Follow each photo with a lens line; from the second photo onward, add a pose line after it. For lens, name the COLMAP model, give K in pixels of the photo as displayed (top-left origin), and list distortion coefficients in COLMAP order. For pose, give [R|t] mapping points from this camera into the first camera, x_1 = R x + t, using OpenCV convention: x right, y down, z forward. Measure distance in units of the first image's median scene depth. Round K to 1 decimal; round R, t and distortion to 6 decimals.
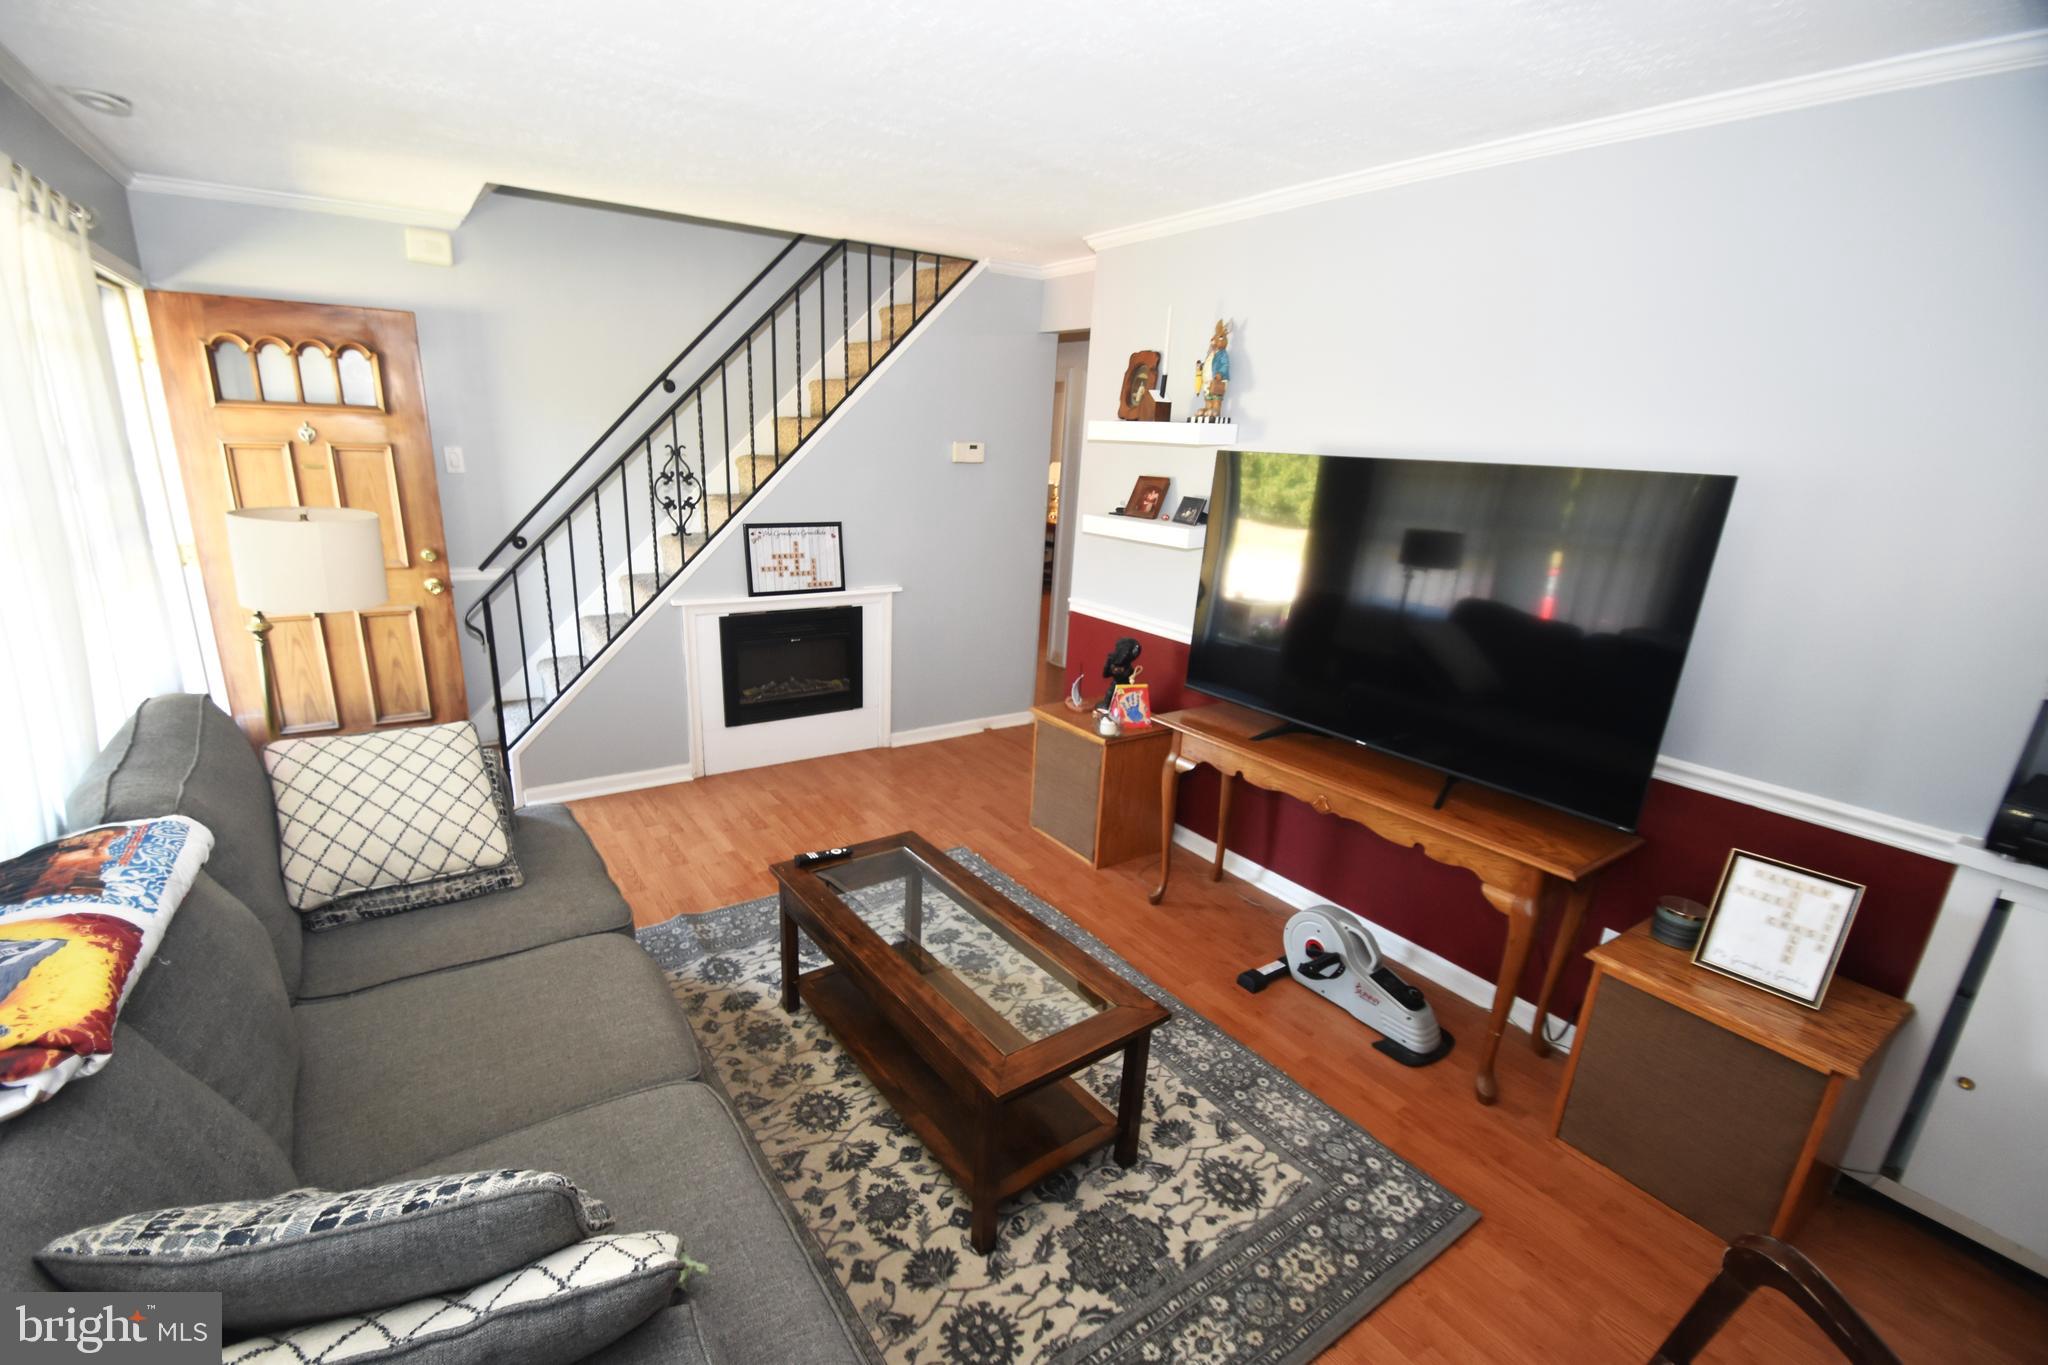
lens RADIAL K [[895.1, 0, 983.6], [0, 895.1, 716.5], [0, 0, 1]] dist [0.020918, -0.018403]
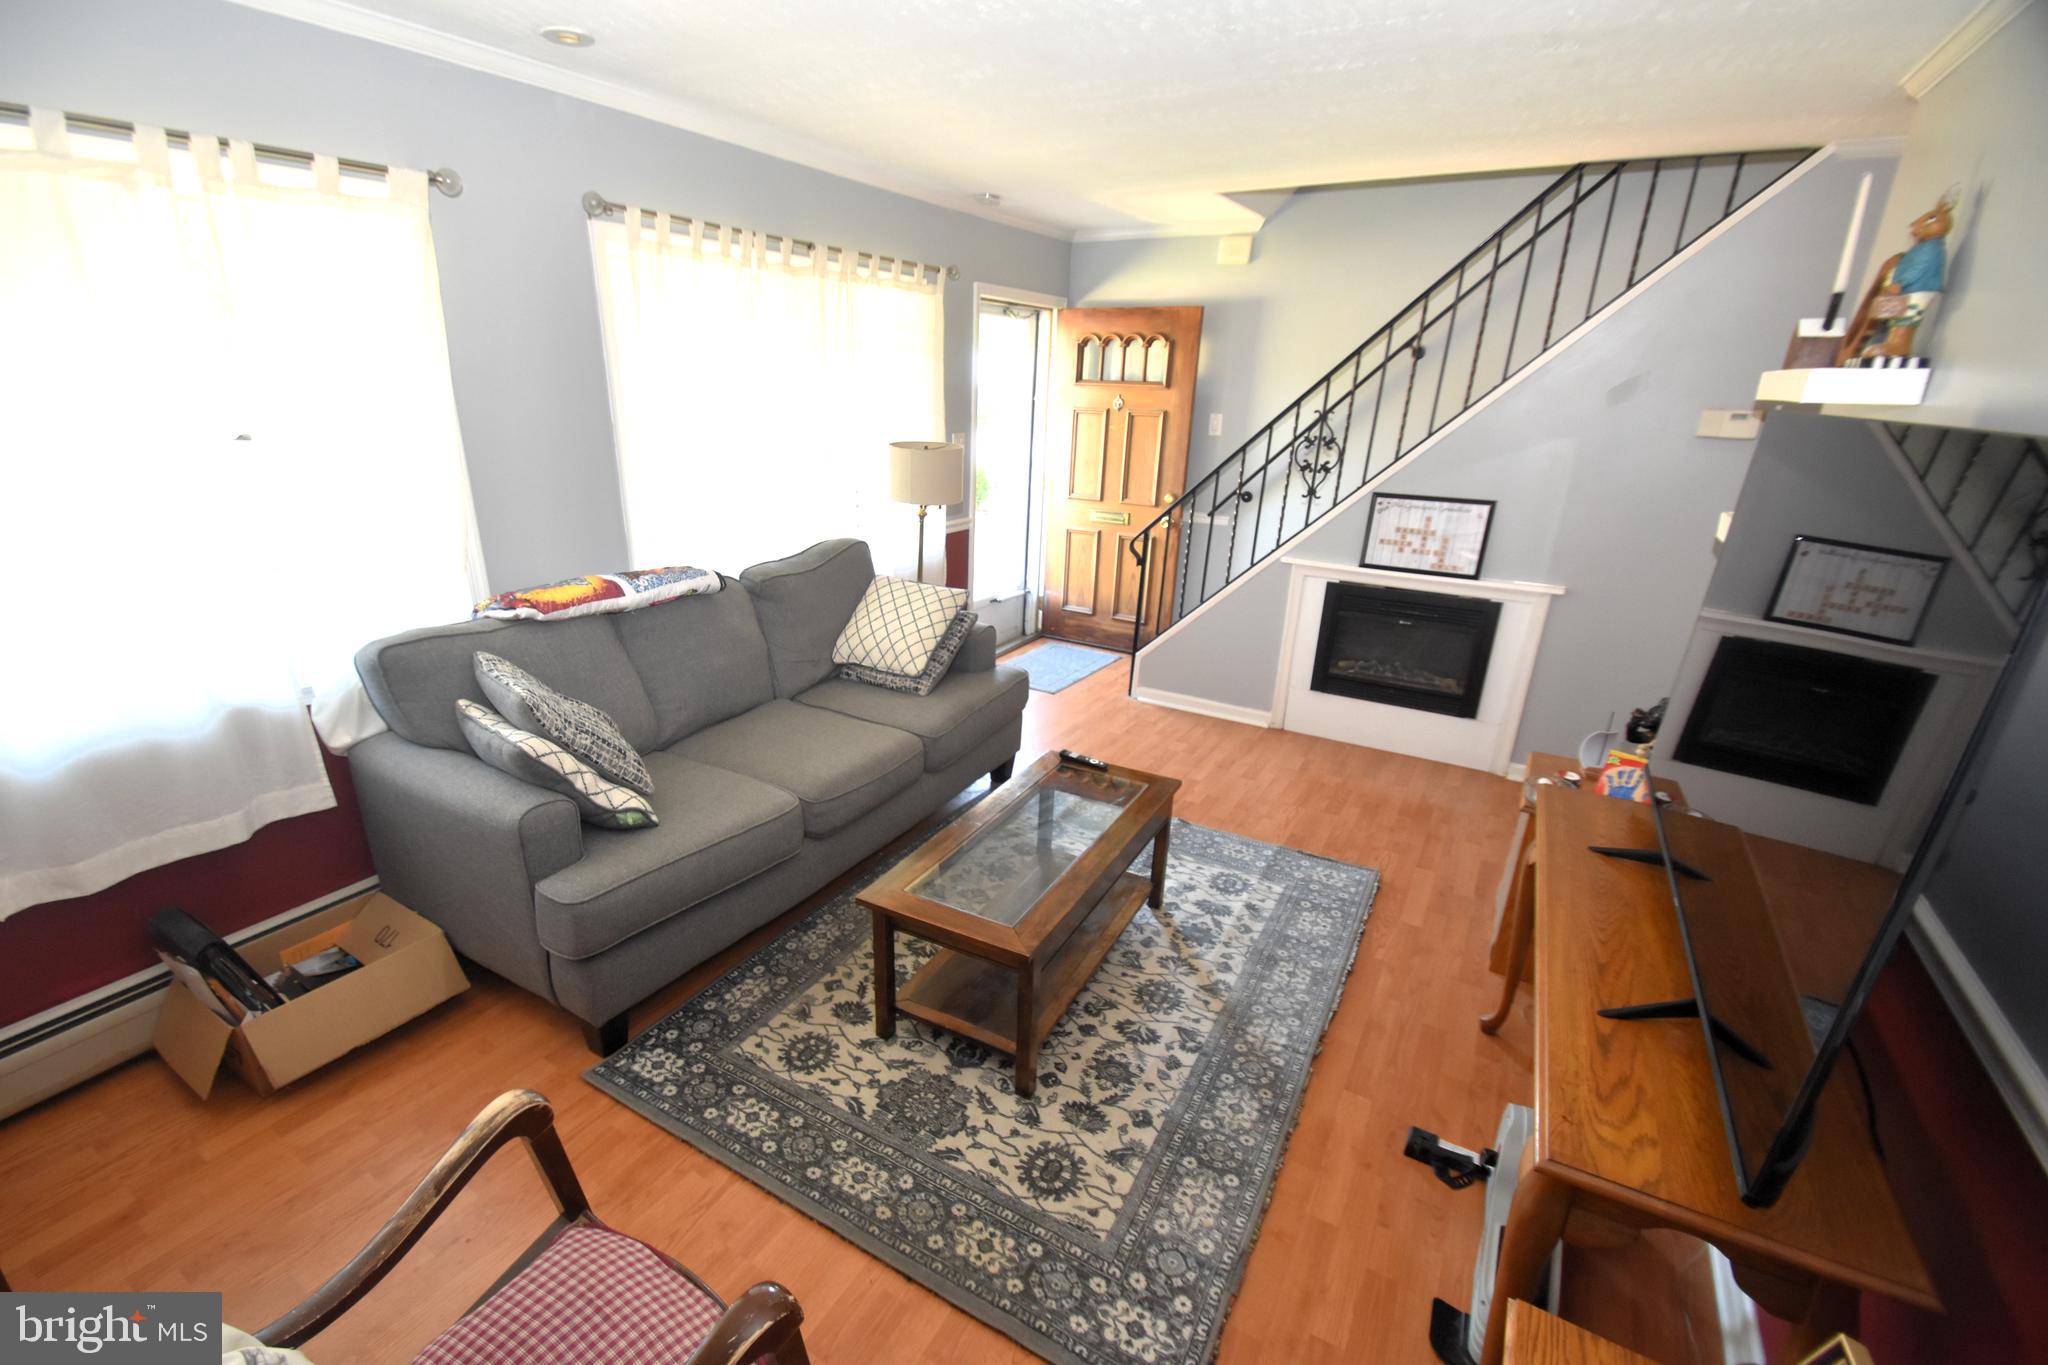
lens RADIAL K [[895.1, 0, 983.6], [0, 895.1, 716.5], [0, 0, 1]] dist [0.020918, -0.018403]
pose [[0.424664, 0.290427, -0.857504, 0.559116], [-0.275796, 0.943632, 0.183014, -0.055786], [0.862321, 0.158777, 0.480825, 0.243147]]
